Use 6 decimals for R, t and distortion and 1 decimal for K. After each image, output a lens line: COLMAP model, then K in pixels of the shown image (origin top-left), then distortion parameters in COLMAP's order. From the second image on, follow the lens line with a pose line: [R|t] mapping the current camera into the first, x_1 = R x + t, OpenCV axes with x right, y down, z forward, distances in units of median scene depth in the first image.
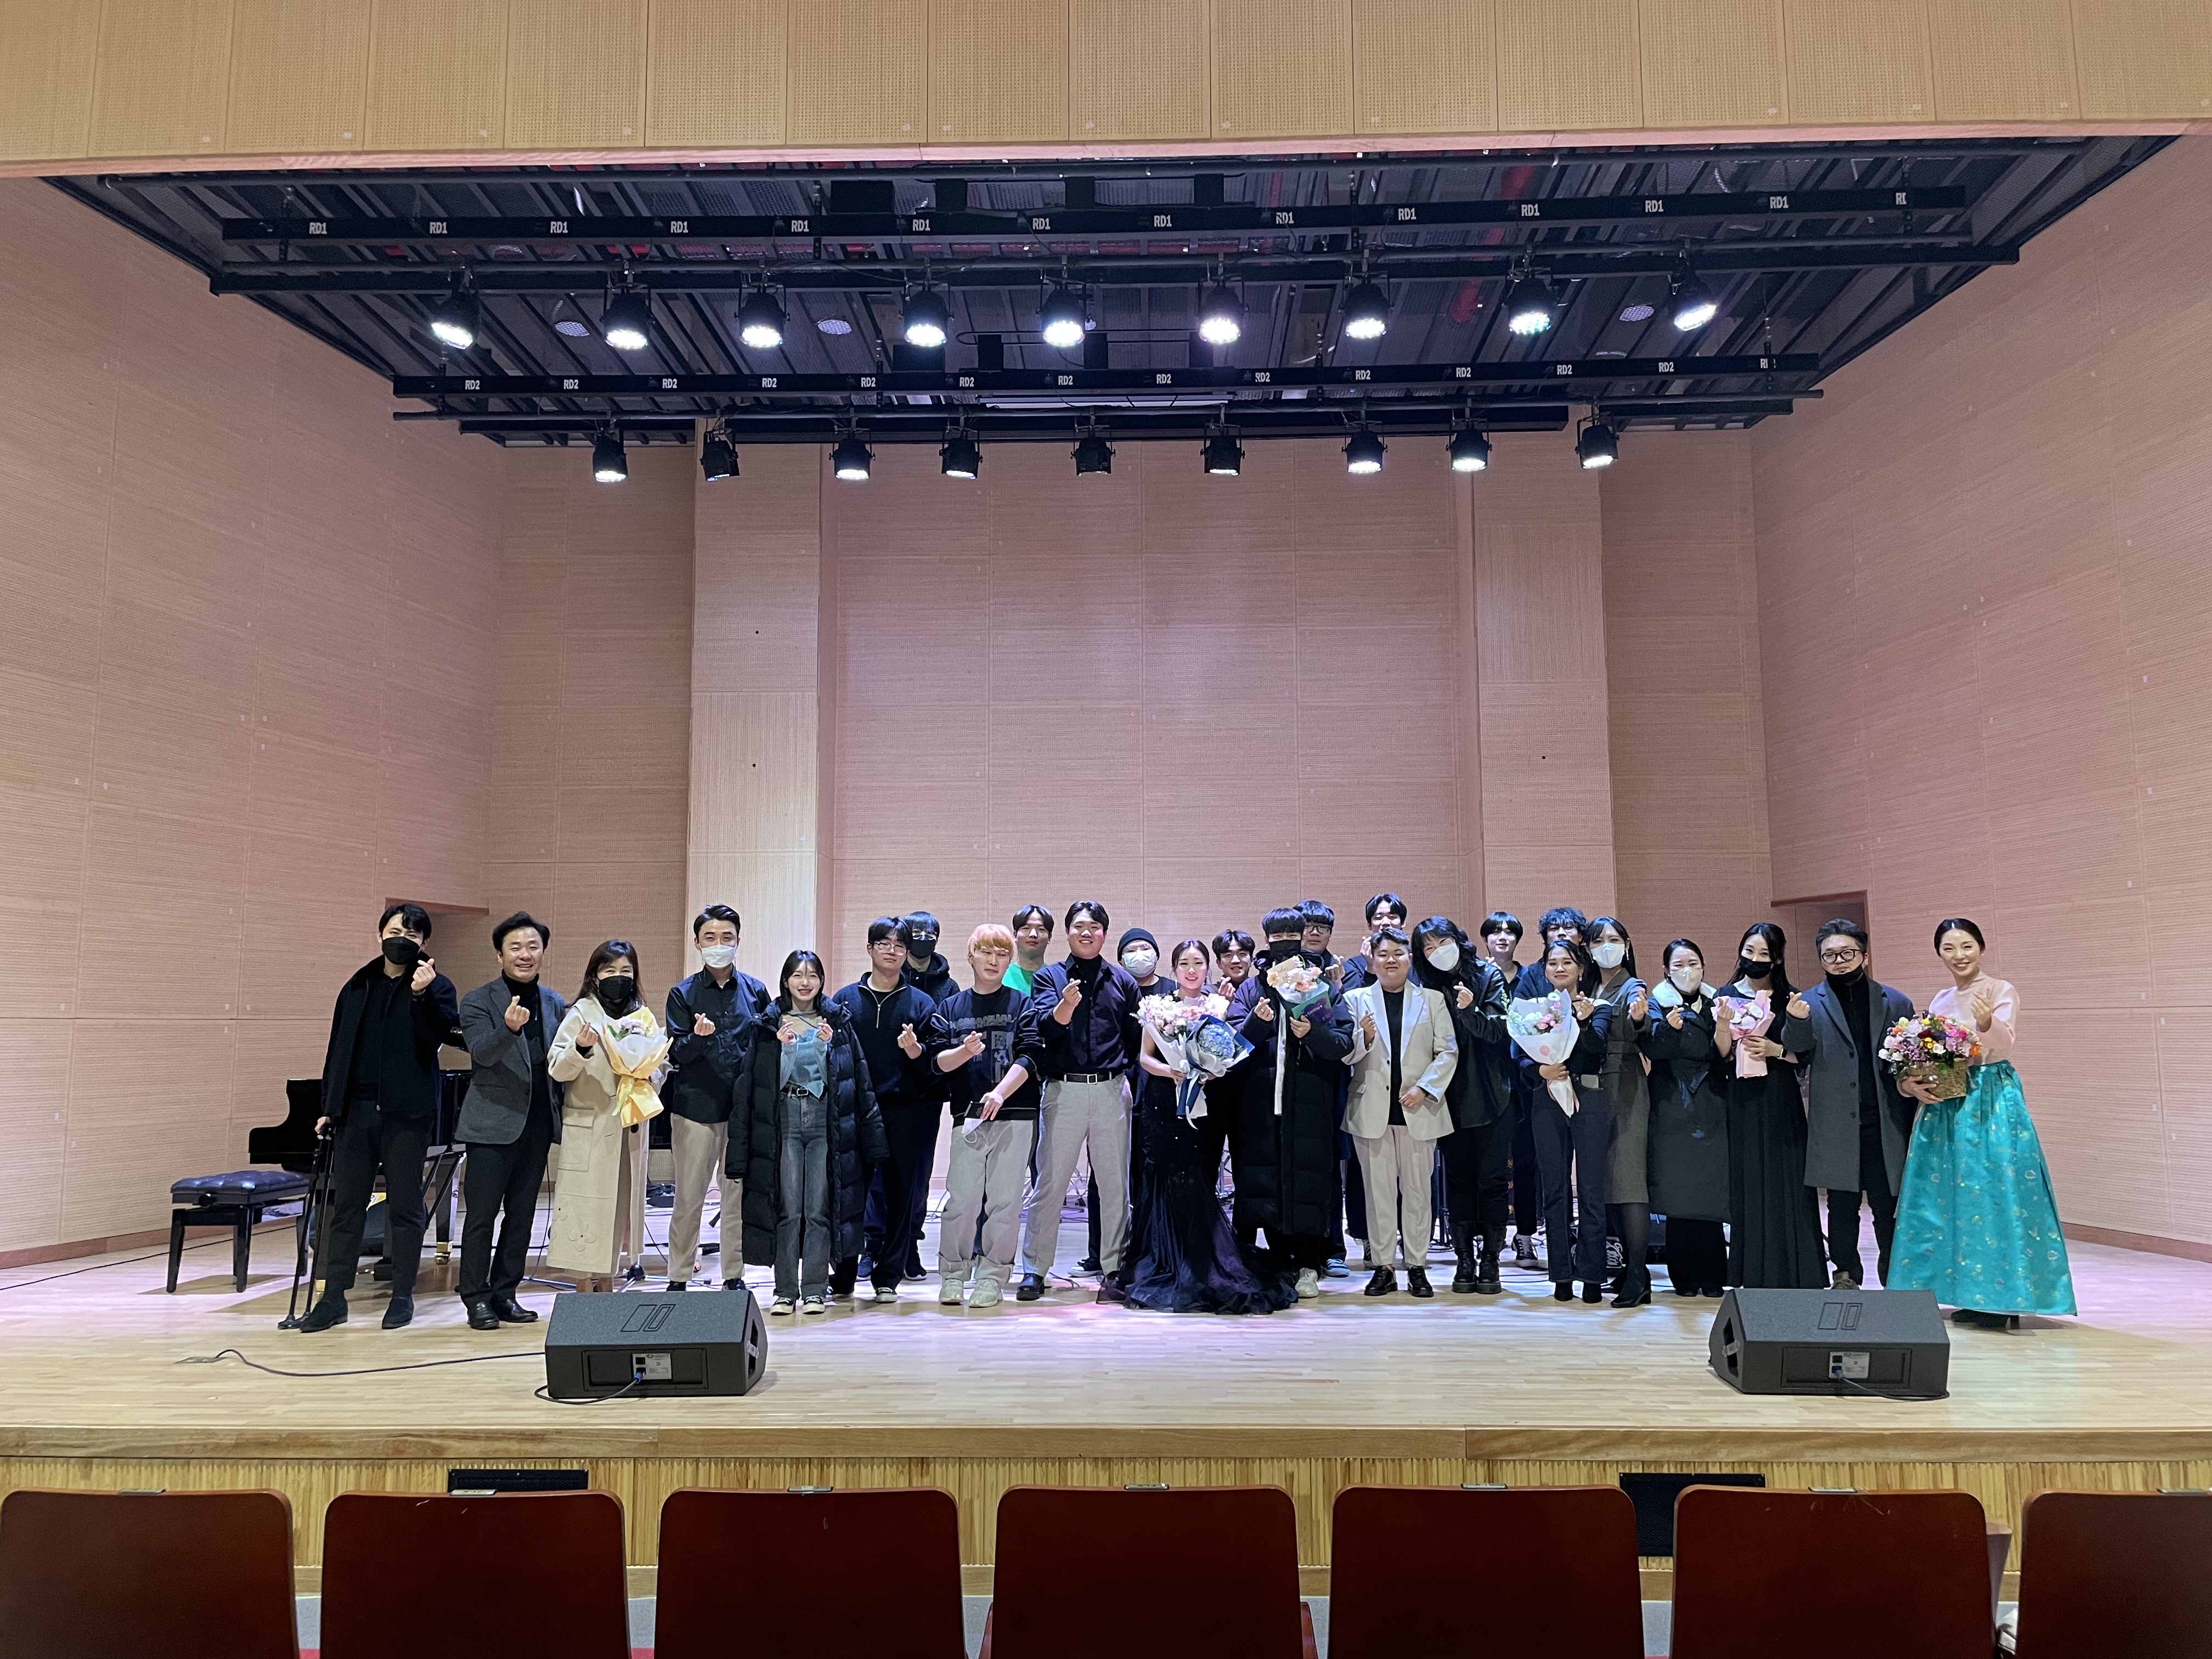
lens RADIAL K [[1637.0, 0, 1115.1], [0, 1637.0, 820.8], [0, 0, 1]] dist [0.079279, -0.099627]
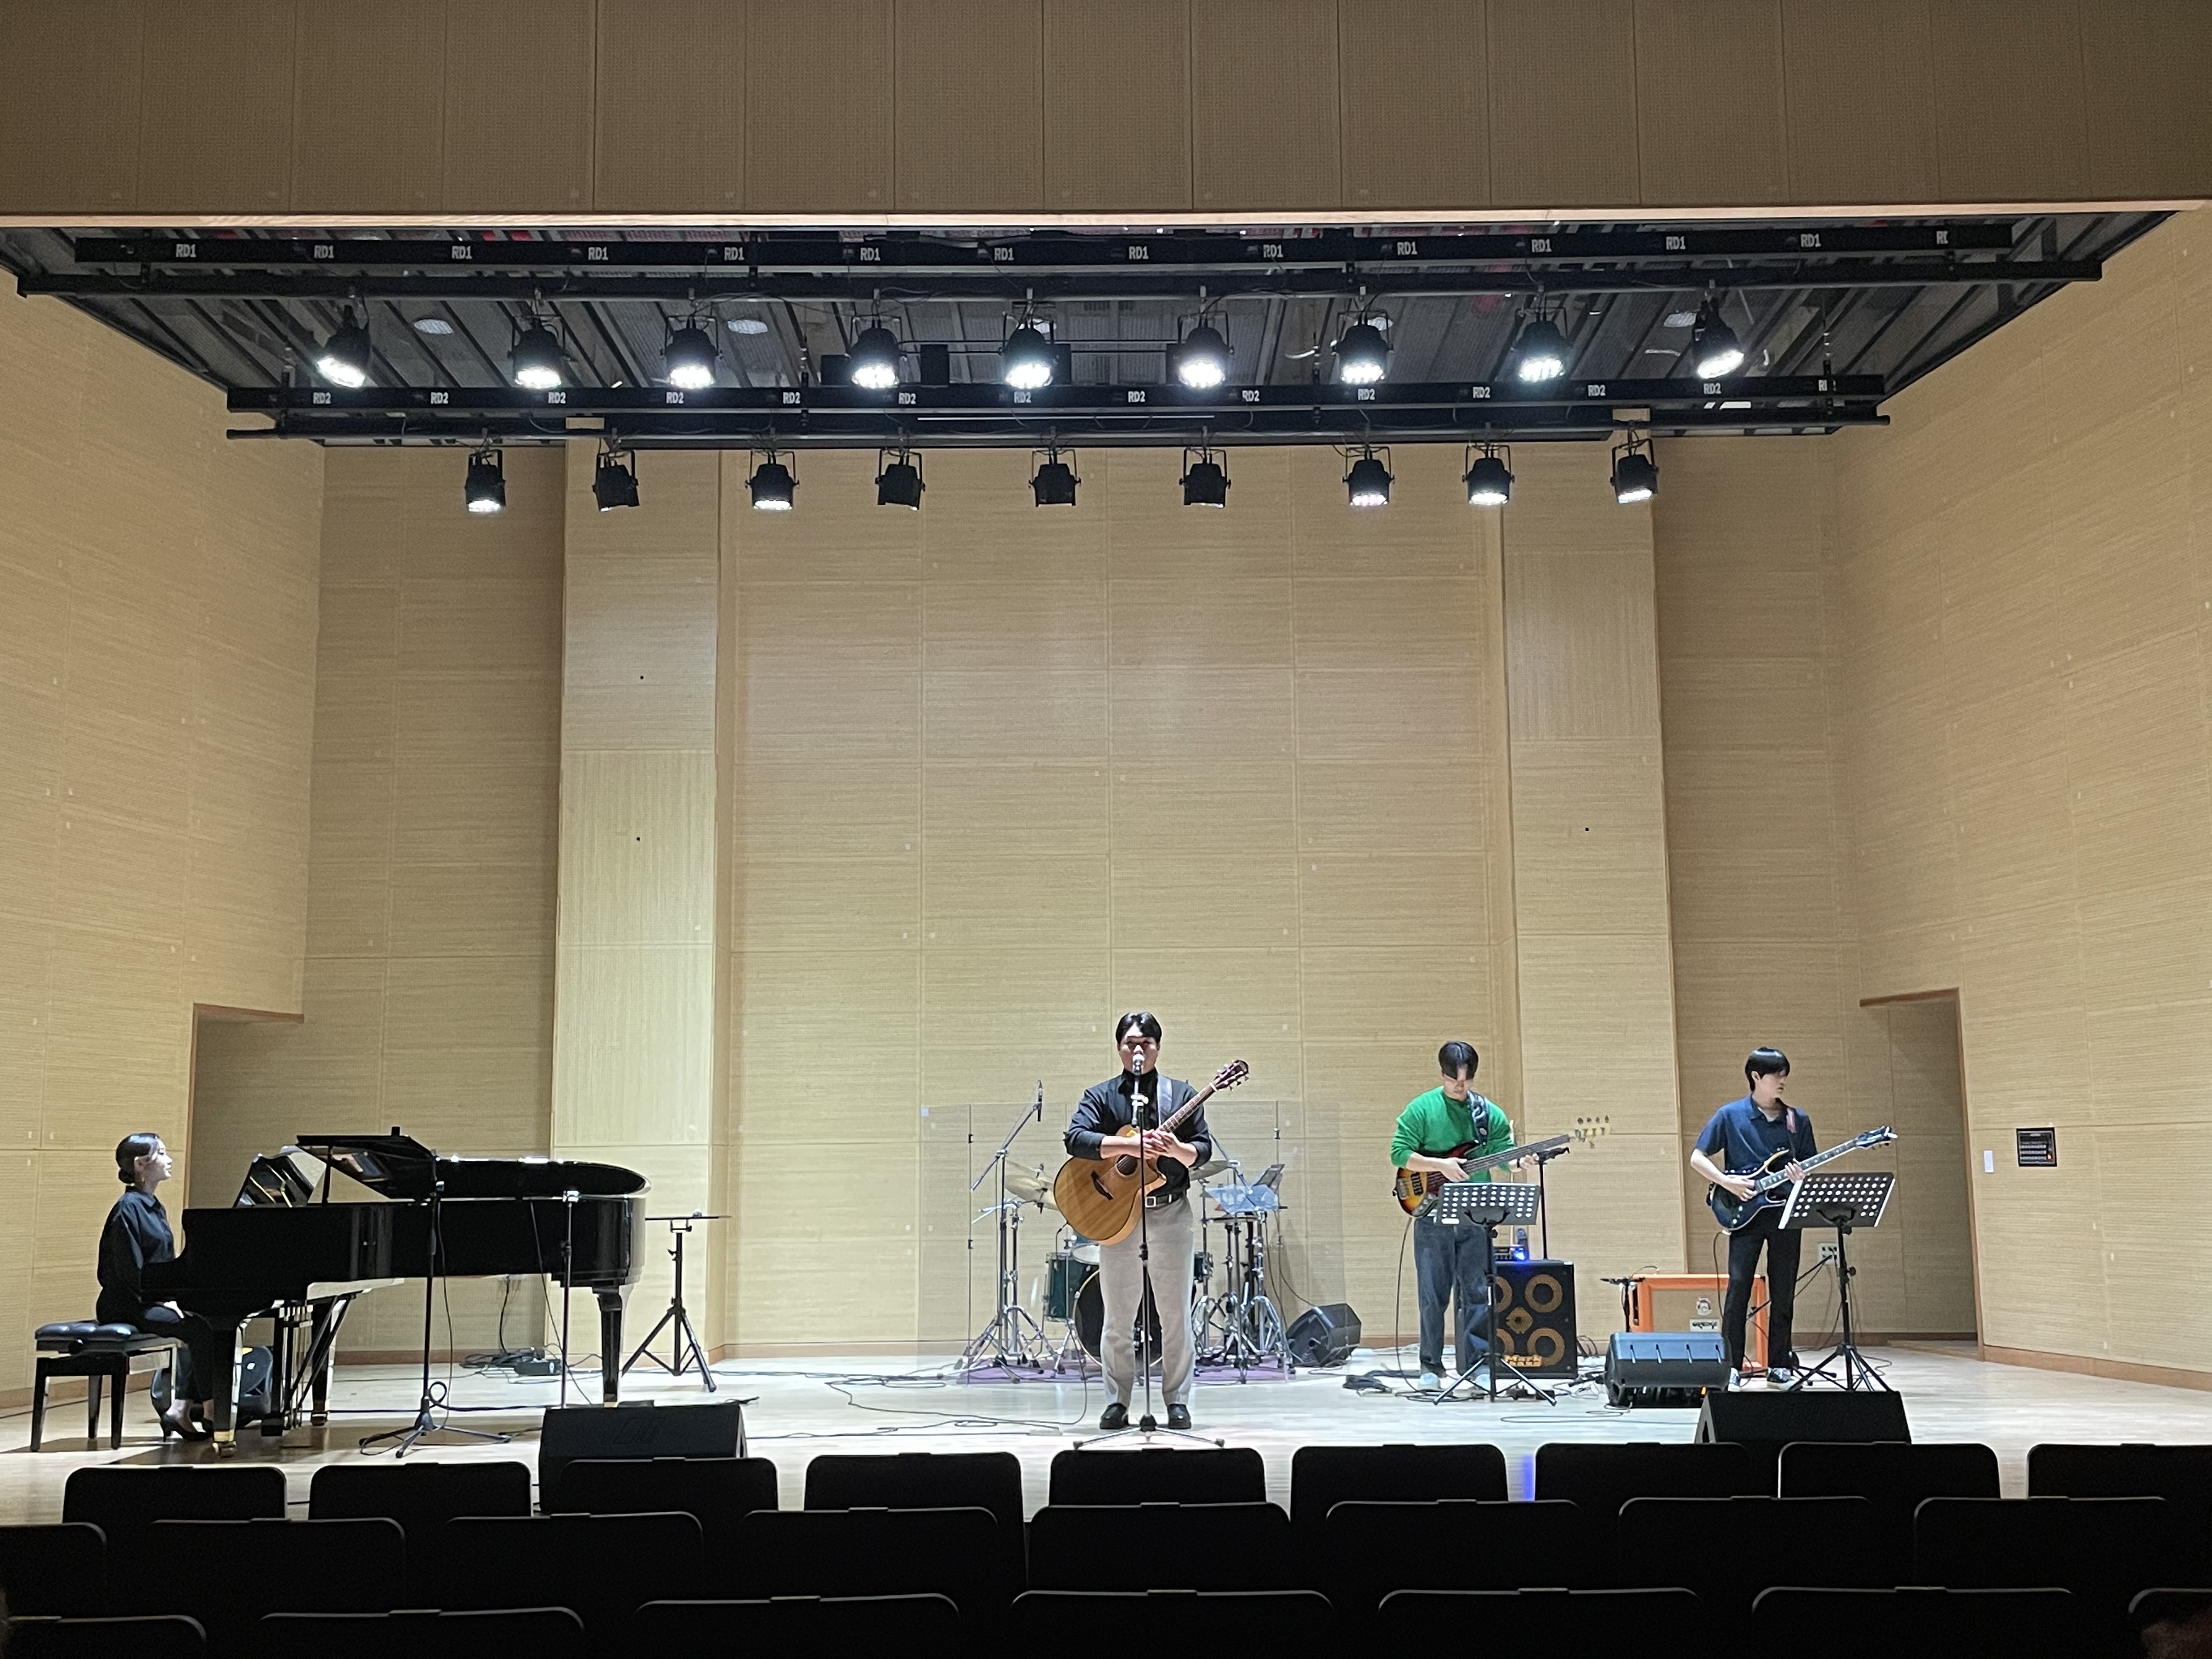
lens RADIAL K [[2457.7, 0, 1123.3], [0, 2457.7, 800.6], [0, 0, 1]] dist [0.106348, -0.150697]
pose [[0.999457, -0.001140, 0.032925, -0.020047], [0.002043, 0.999622, -0.027405, -0.021626], [-0.032881, 0.027457, 0.999082, -0.284129]]
